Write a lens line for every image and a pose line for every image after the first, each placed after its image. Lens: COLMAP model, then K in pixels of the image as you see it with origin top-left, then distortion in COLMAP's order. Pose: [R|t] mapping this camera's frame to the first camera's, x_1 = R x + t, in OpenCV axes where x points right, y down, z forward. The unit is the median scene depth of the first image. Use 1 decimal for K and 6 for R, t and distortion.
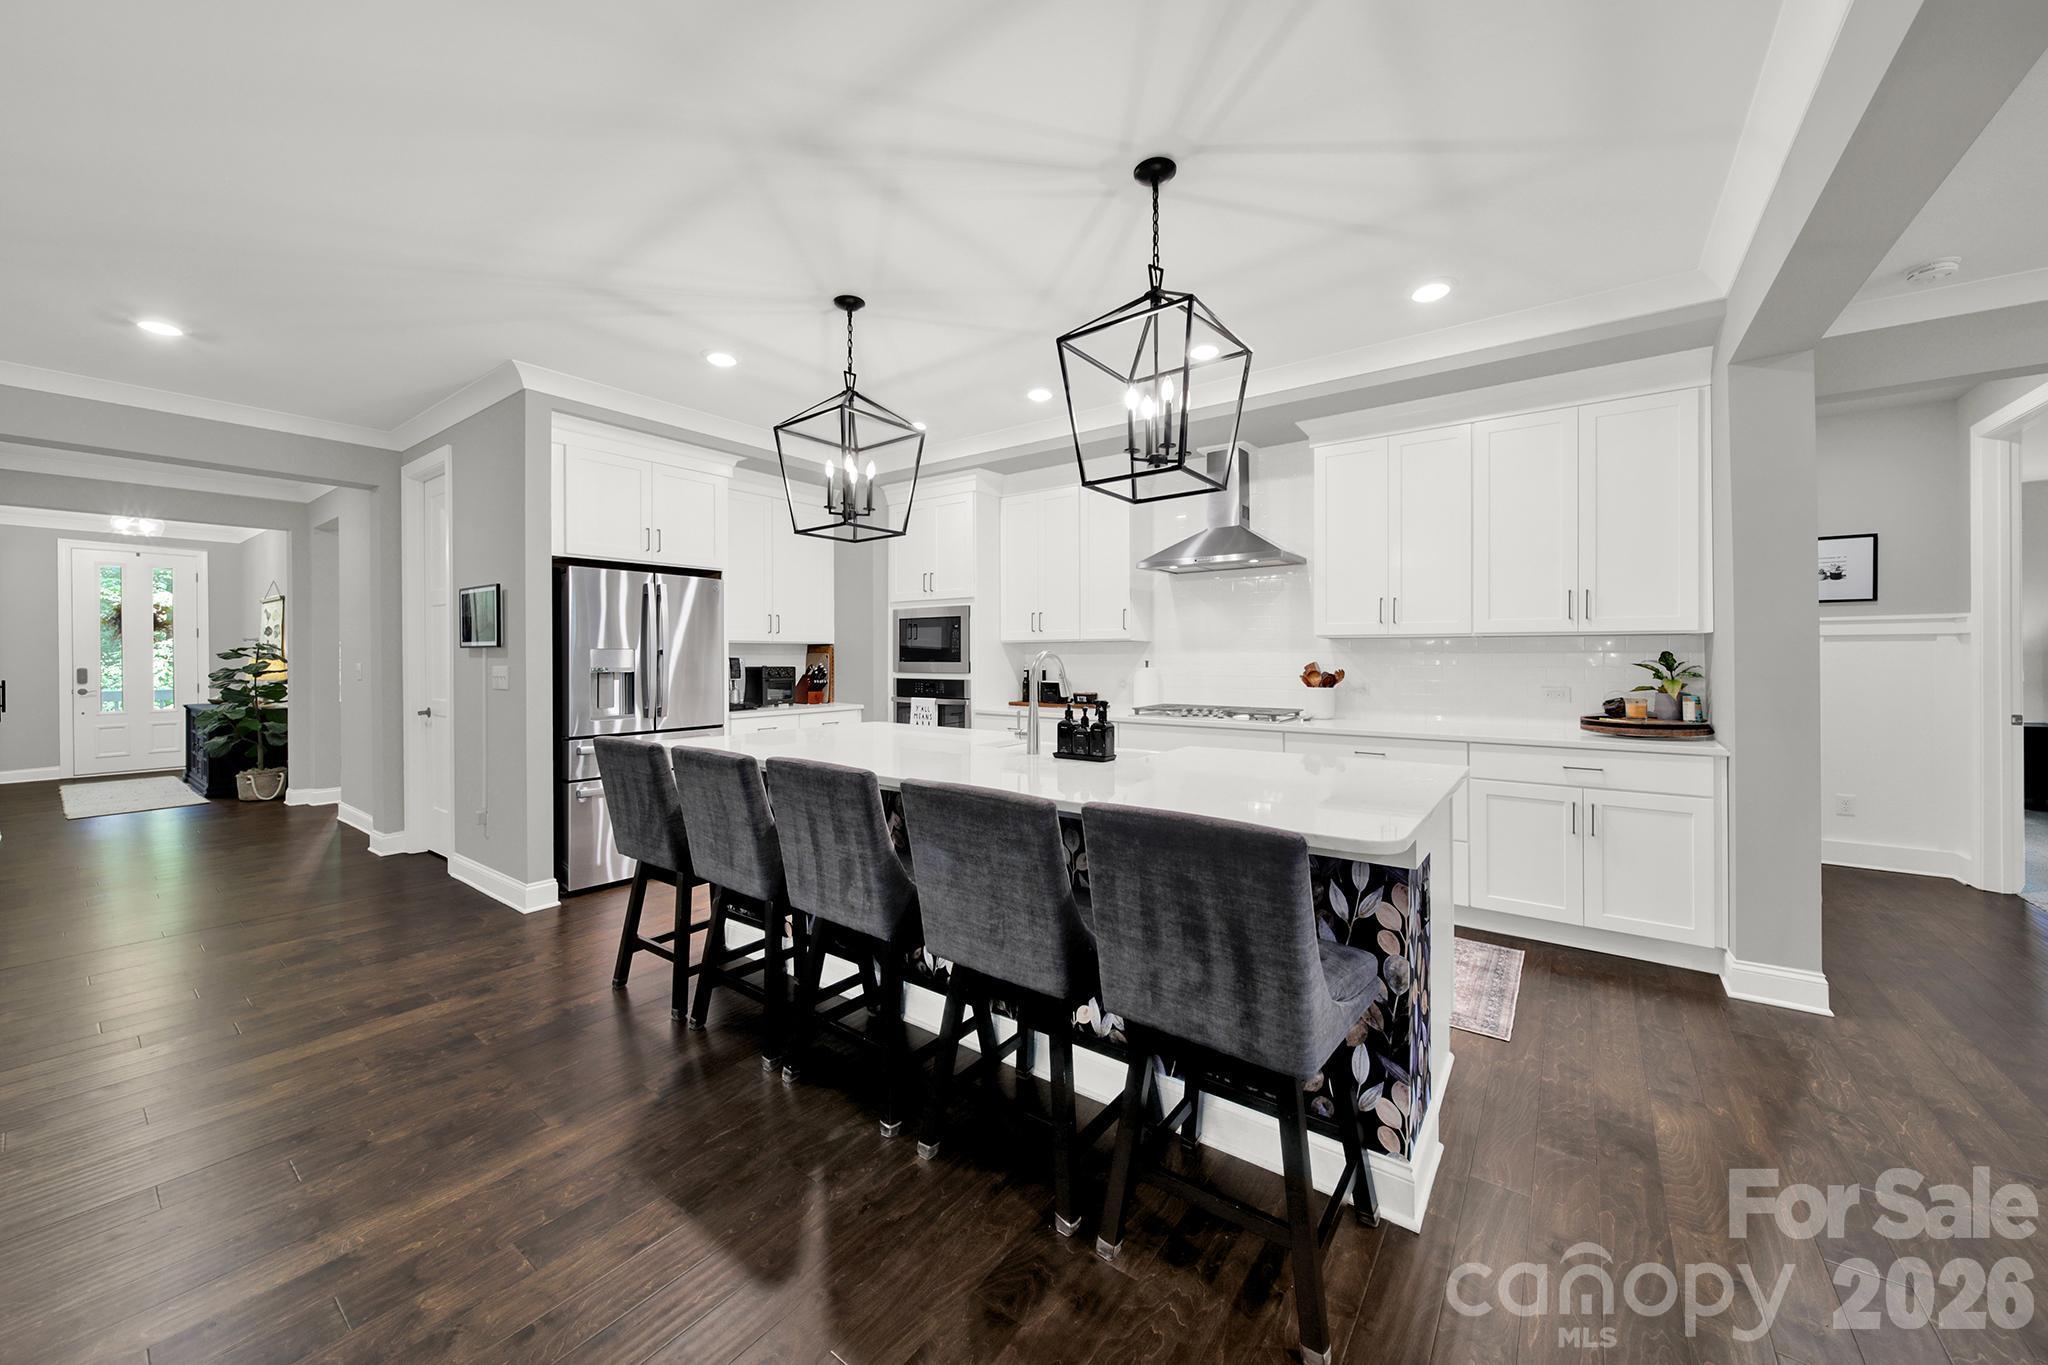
lens RADIAL K [[743.1, 0, 1019.2], [0, 743.1, 656.6], [0, 0, 1]] dist [-0.000398, -0.000560]
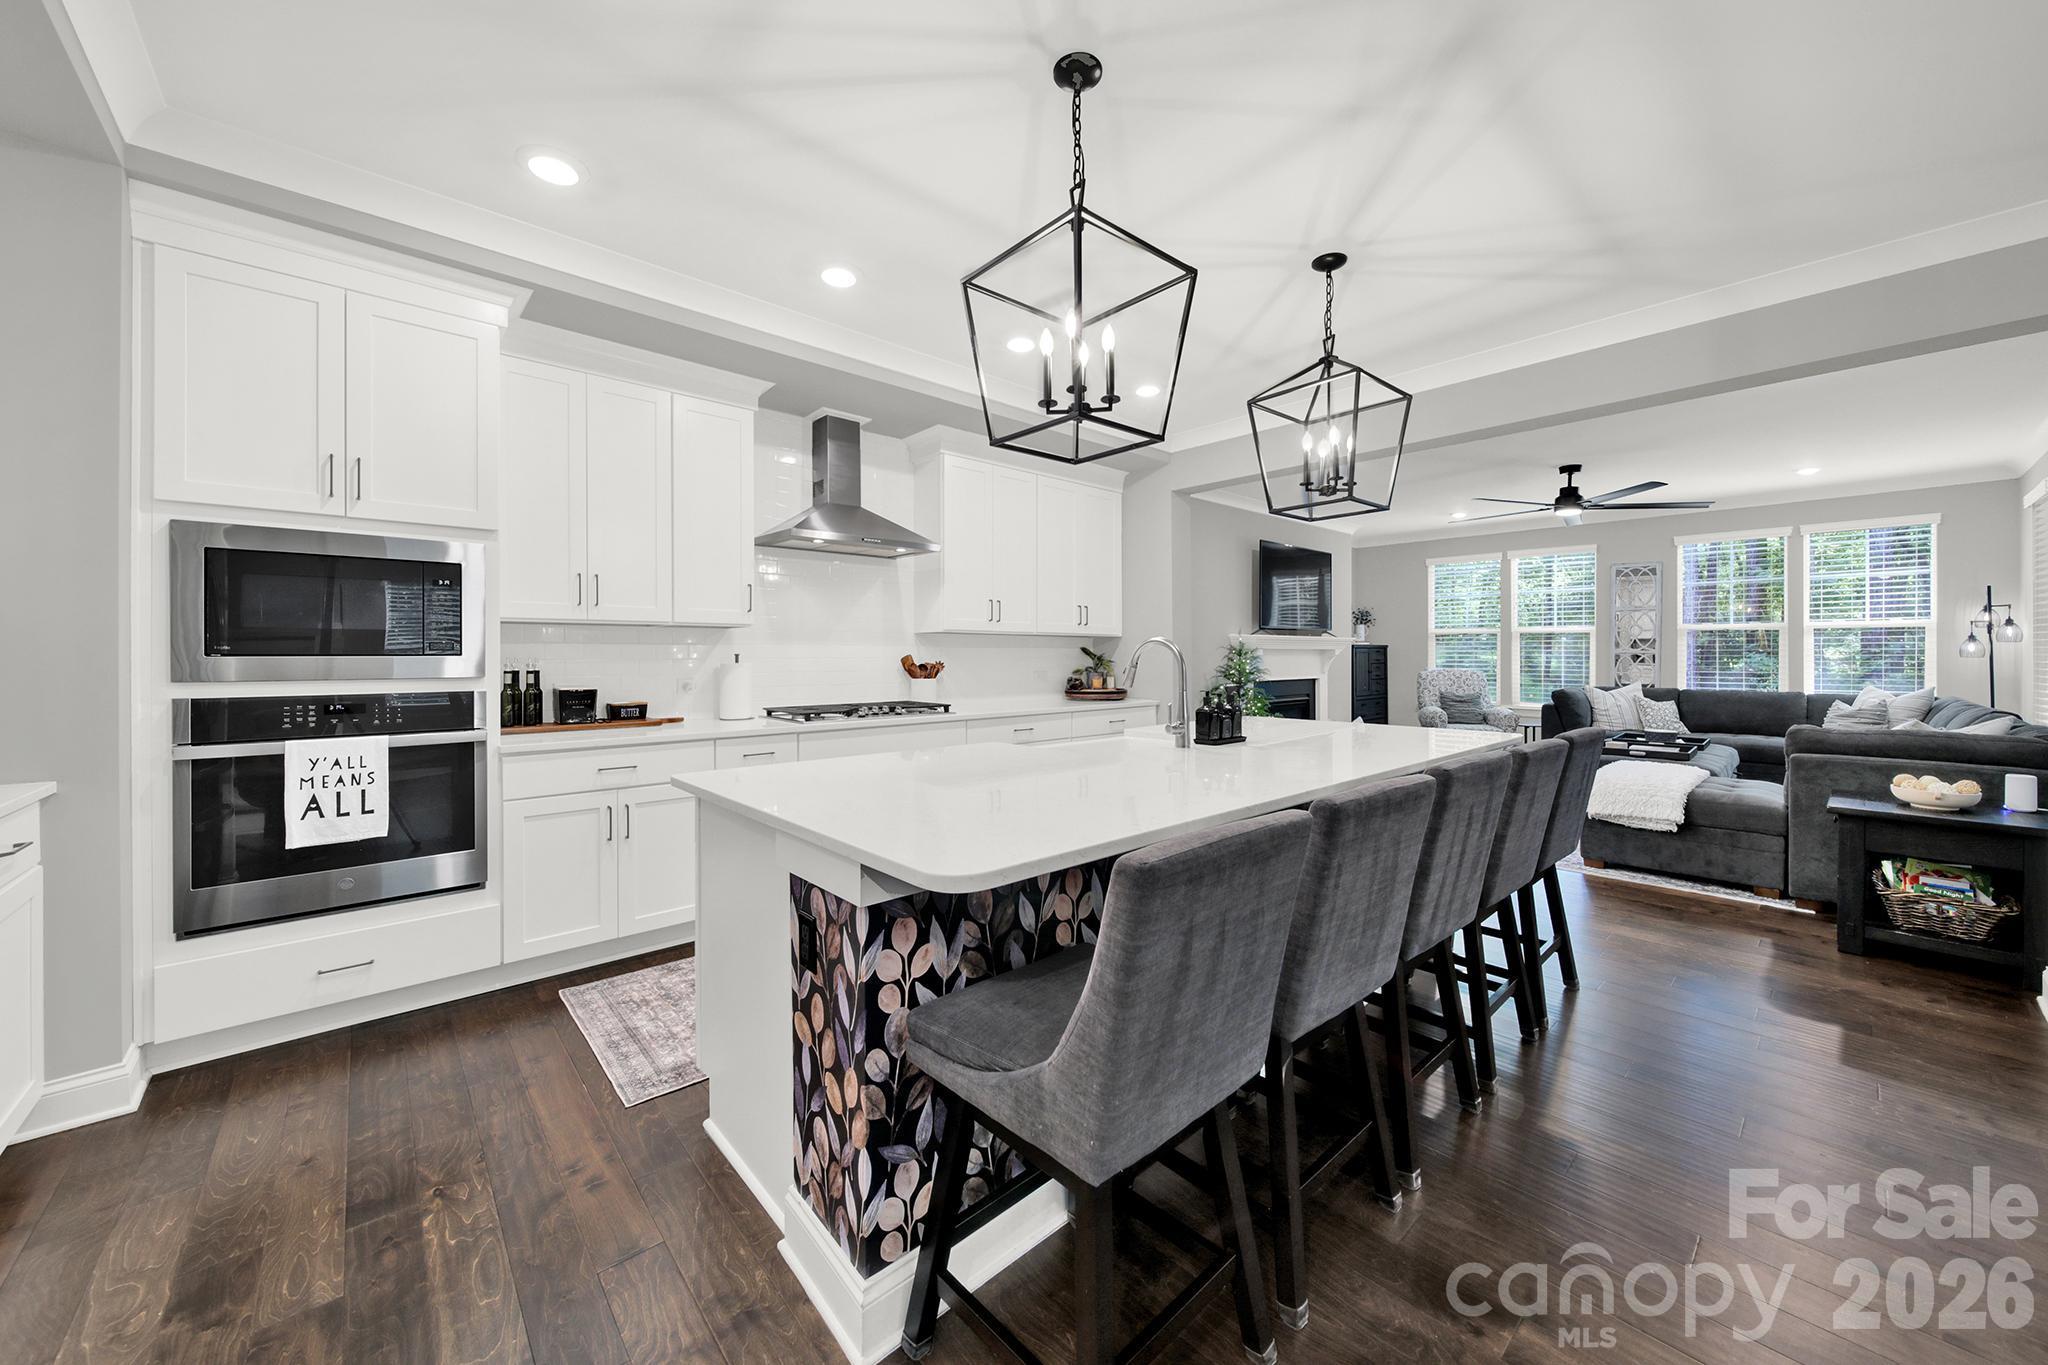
lens RADIAL K [[743.1, 0, 1019.2], [0, 743.1, 656.6], [0, 0, 1]] dist [-0.000398, -0.000560]
pose [[0.200825, -0.000152, 0.979627, -0.729119], [0.002225, 0.999997, -0.000301, 0.012843], [-0.979625, 0.002240, 0.200825, 0.791603]]
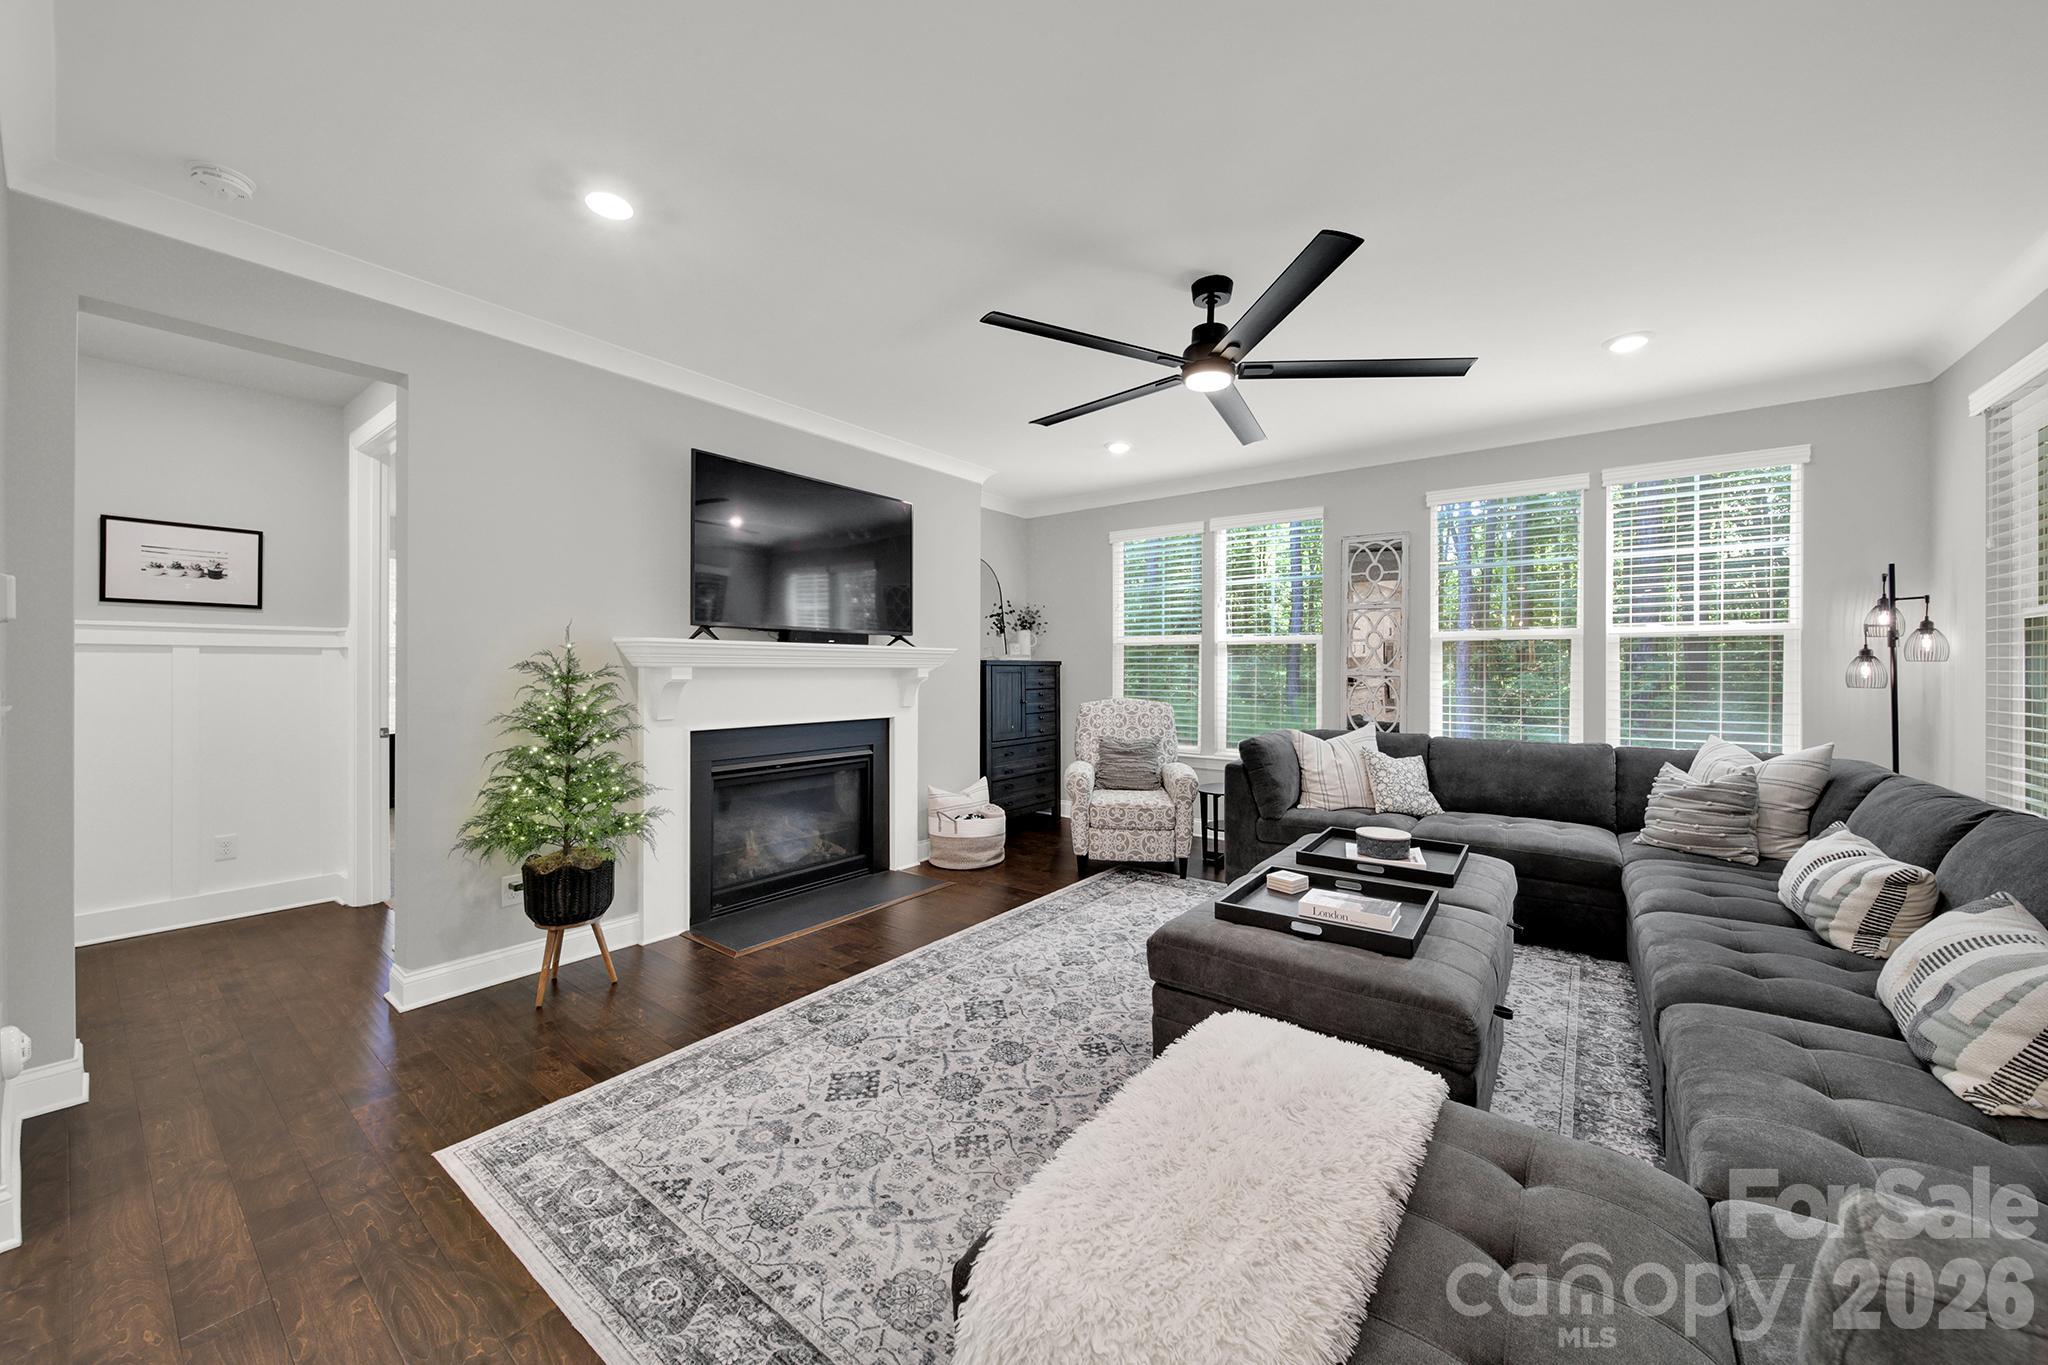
lens RADIAL K [[746.0, 0, 1022.8], [0, 746.0, 673.2], [0, 0, 1]] dist [-0.000260, -0.000535]
pose [[0.010267, -0.001903, 0.999945, 0.353914], [-0.001153, 0.999998, 0.001915, -0.000514], [-0.999947, -0.001173, 0.010265, 0.110045]]
